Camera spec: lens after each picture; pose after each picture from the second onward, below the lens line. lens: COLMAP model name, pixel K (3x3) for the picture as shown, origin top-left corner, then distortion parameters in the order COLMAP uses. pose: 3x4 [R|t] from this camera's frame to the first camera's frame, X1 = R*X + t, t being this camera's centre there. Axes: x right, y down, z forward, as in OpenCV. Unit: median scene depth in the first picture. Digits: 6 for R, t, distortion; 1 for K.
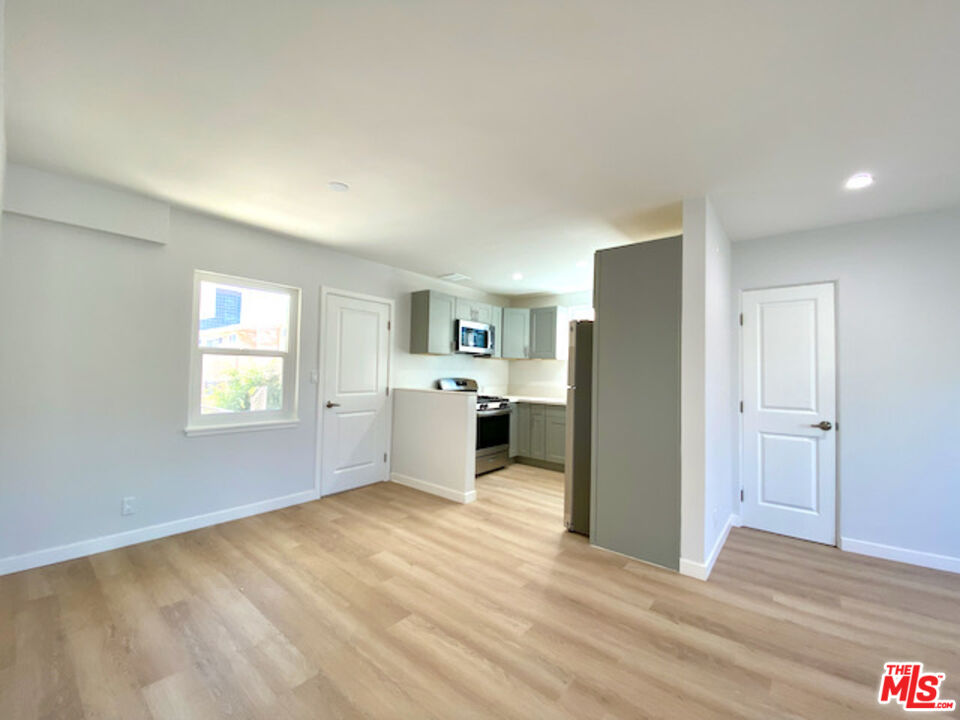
lens RADIAL K [[389.0, 0, 479.8], [0, 389.0, 359.2], [0, 0, 1]] dist [-0.001936, -0.004390]
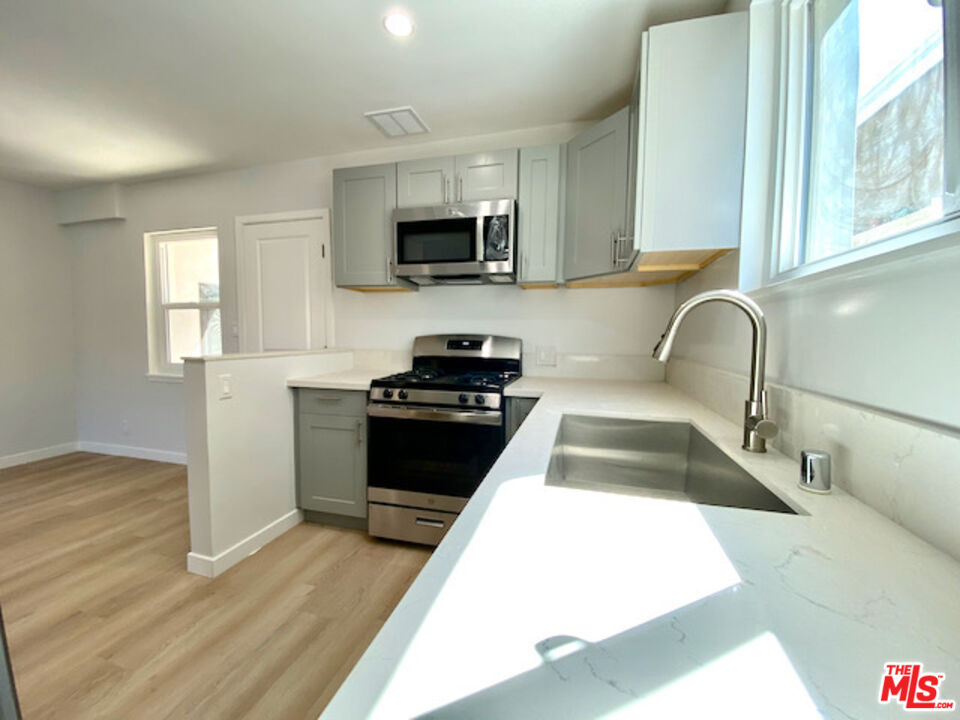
lens RADIAL K [[389.0, 0, 478.3], [0, 389.0, 362.9], [0, 0, 1]] dist [-0.001936, -0.004390]
pose [[0.402060, 0.050060, -0.914244, 0.547967], [0.022546, 0.997660, 0.064542, 0.073008], [0.915336, -0.046562, 0.399990, 1.119931]]
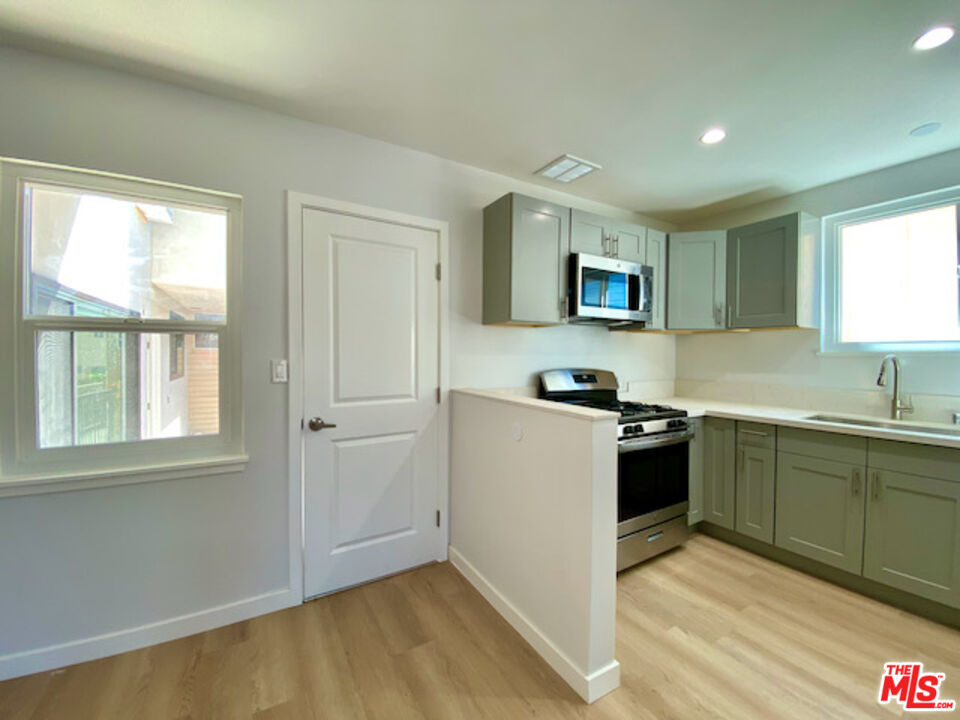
lens RADIAL K [[389.0, 0, 478.6], [0, 389.0, 359.7], [0, 0, 1]] dist [-0.001936, -0.004390]
pose [[0.940605, -0.013485, -0.339235, -0.005793], [0.025961, 0.999142, 0.032267, 0.019899], [0.338509, -0.039157, 0.940148, 0.599109]]
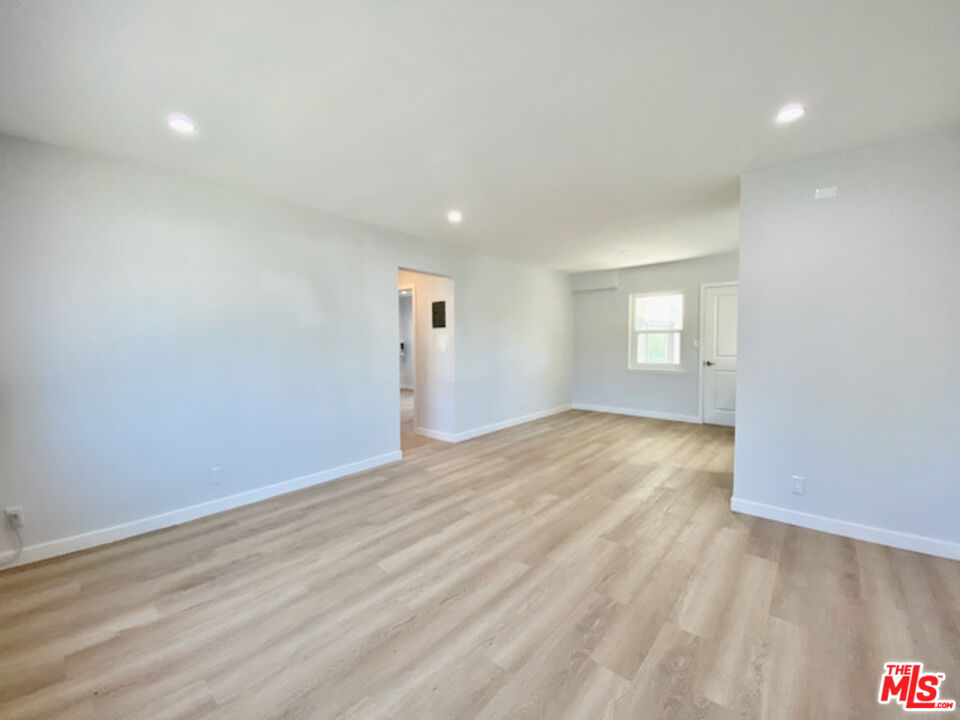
lens RADIAL K [[389.0, 0, 469.0], [0, 389.0, 357.5], [0, 0, 1]] dist [-0.001936, -0.004390]
pose [[-0.052177, 0.025064, -0.998323, 1.150911], [0.032184, 0.999208, 0.023404, 0.030631], [0.998119, -0.030909, -0.052943, 0.172409]]
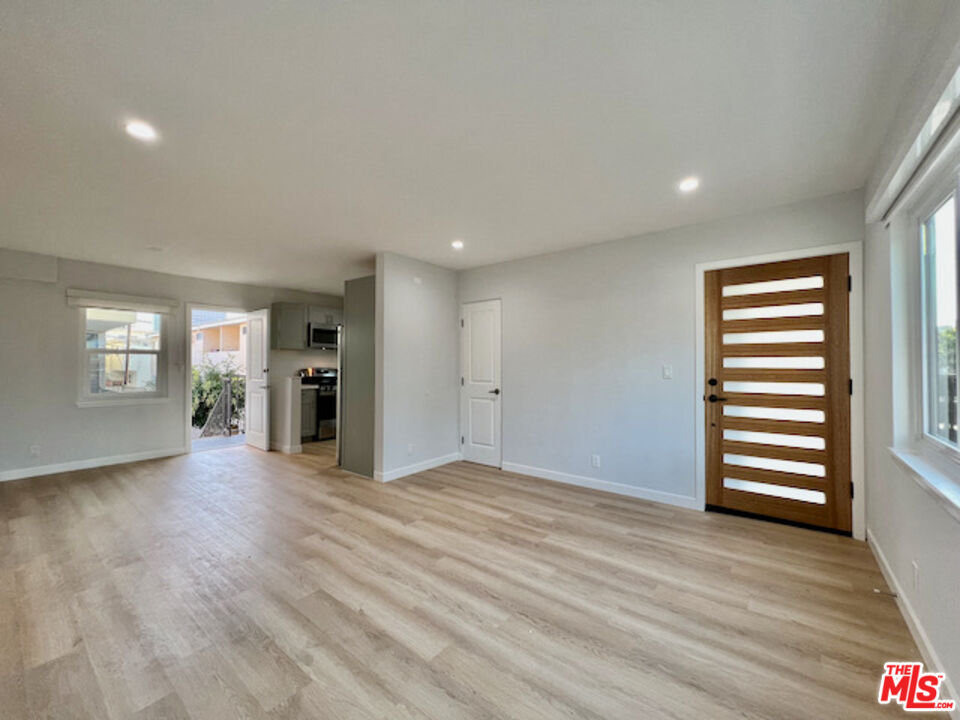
lens RADIAL K [[389.0, 0, 489.4], [0, 389.0, 359.5], [0, 0, 1]] dist [-0.001936, -0.004390]
pose [[0.999282, -0.019559, 0.032463, 0.635841], [0.019022, 0.999679, 0.016753, 0.013093], [-0.032780, -0.016123, 0.999333, -0.437328]]
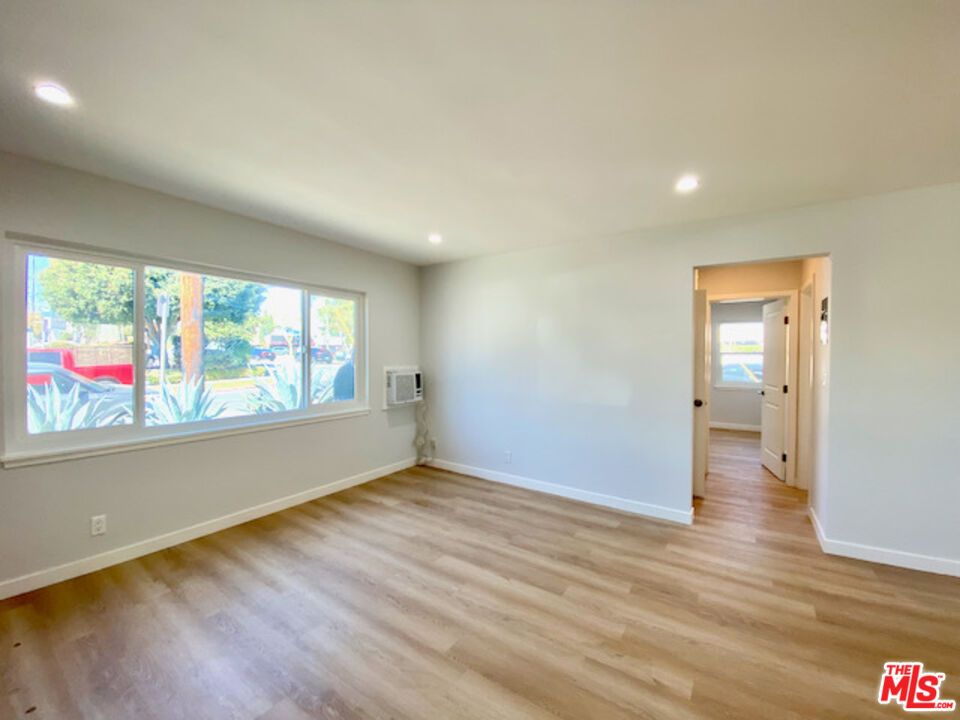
lens RADIAL K [[389.0, 0, 490.4], [0, 389.0, 367.4], [0, 0, 1]] dist [-0.001936, -0.004390]
pose [[-0.993190, -0.024576, -0.113886, 0.582935], [-0.026422, 0.999542, 0.014722, 0.002393], [0.113472, 0.017631, -0.993385, 0.691644]]
